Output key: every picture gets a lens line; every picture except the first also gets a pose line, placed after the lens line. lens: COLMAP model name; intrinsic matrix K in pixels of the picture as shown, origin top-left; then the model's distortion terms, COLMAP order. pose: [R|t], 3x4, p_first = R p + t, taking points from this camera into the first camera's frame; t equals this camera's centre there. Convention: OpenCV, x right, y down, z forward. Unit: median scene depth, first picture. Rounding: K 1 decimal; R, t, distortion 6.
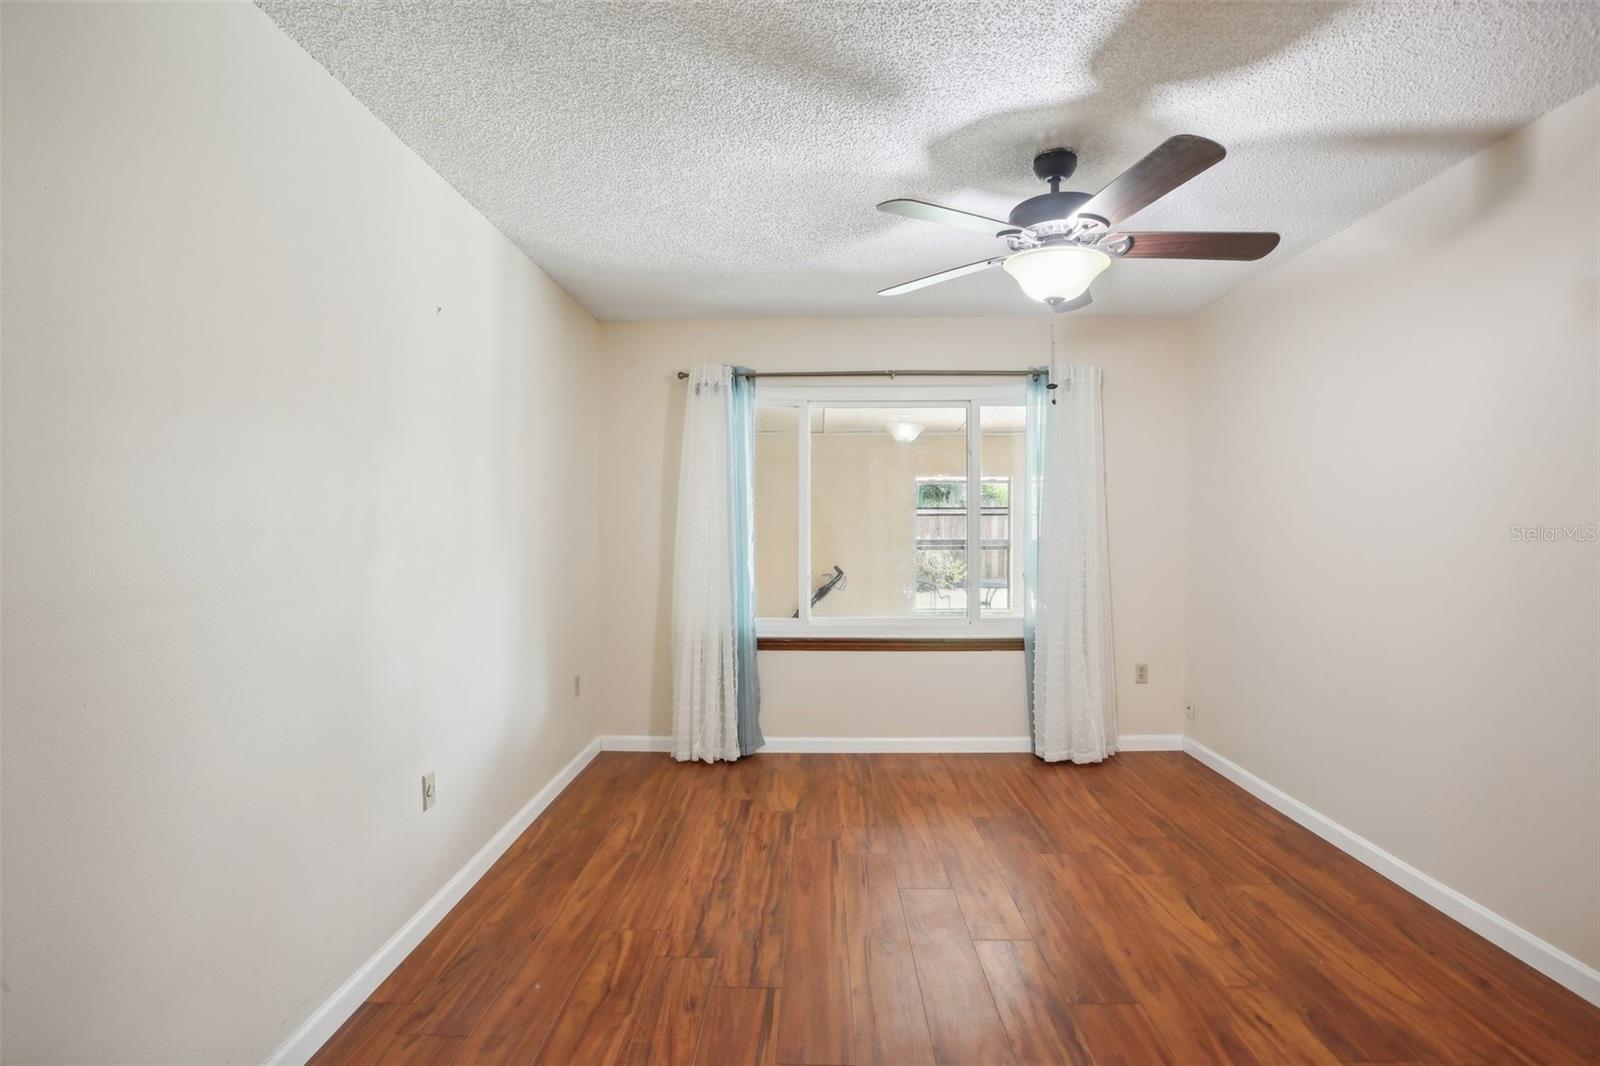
lens RADIAL K [[742.9, 0, 806.6], [0, 742.9, 499.6], [0, 0, 1]] dist [-0.059684, 0.022112]
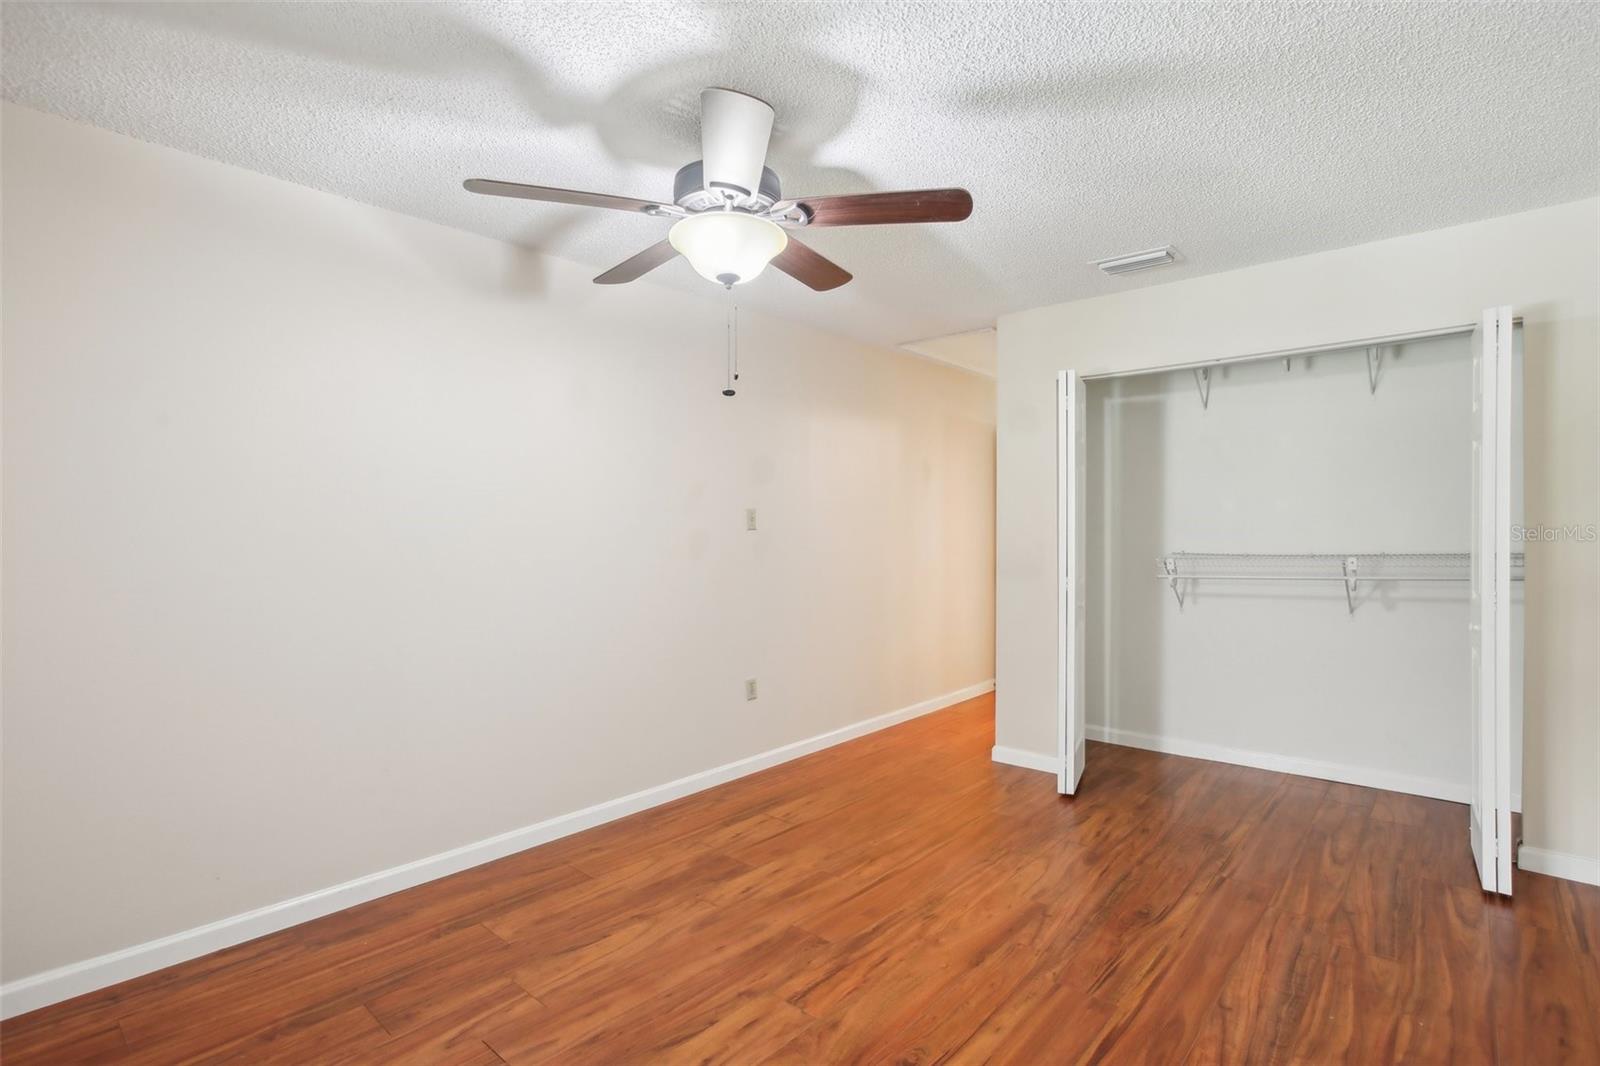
lens RADIAL K [[754.6, 0, 800.0], [0, 754.6, 533.0], [0, 0, 1]] dist [-0.042635, 0.016259]
pose [[-0.749154, 0.006273, 0.662366, -0.319547], [-0.016988, 0.999444, -0.028679, 0.061445], [-0.662178, -0.032738, -0.748631, 1.613521]]
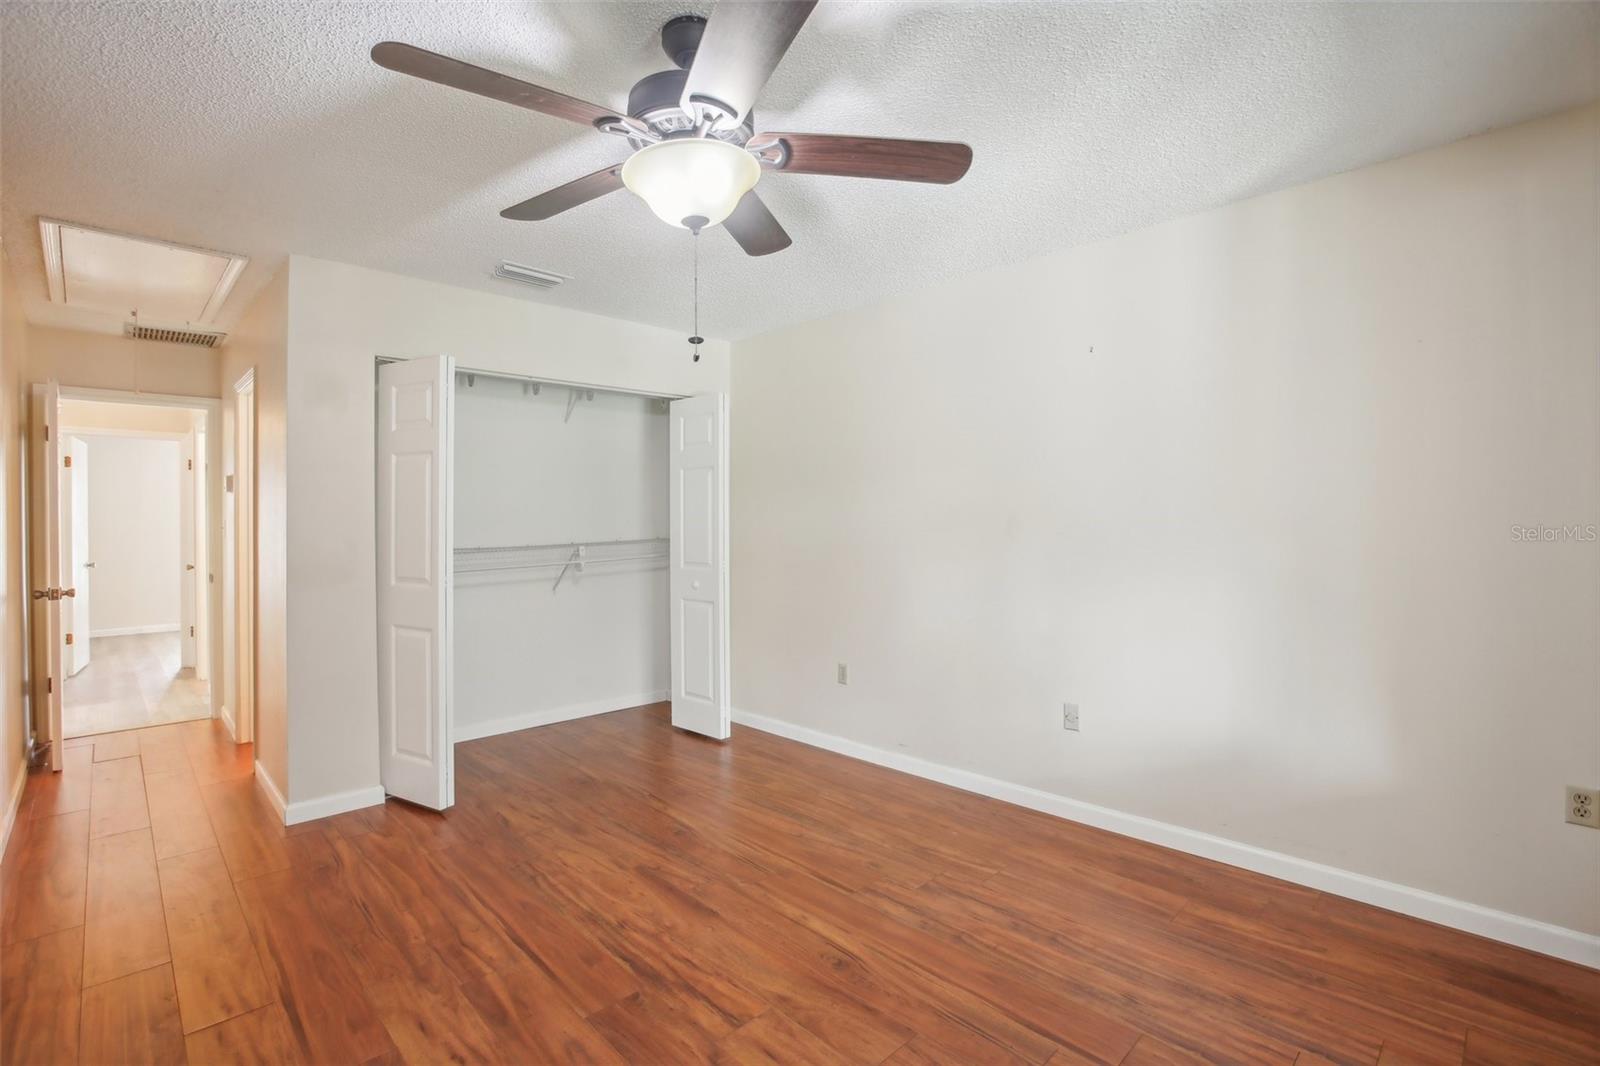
lens RADIAL K [[759.2, 0, 795.3], [0, 759.2, 526.8], [0, 0, 1]] dist [-0.047213, 0.015790]
pose [[-0.715884, 0.013826, -0.698082, 0.782579], [0.036206, 0.999194, -0.017339, 0.053332], [0.697280, -0.037688, -0.715808, 1.602191]]
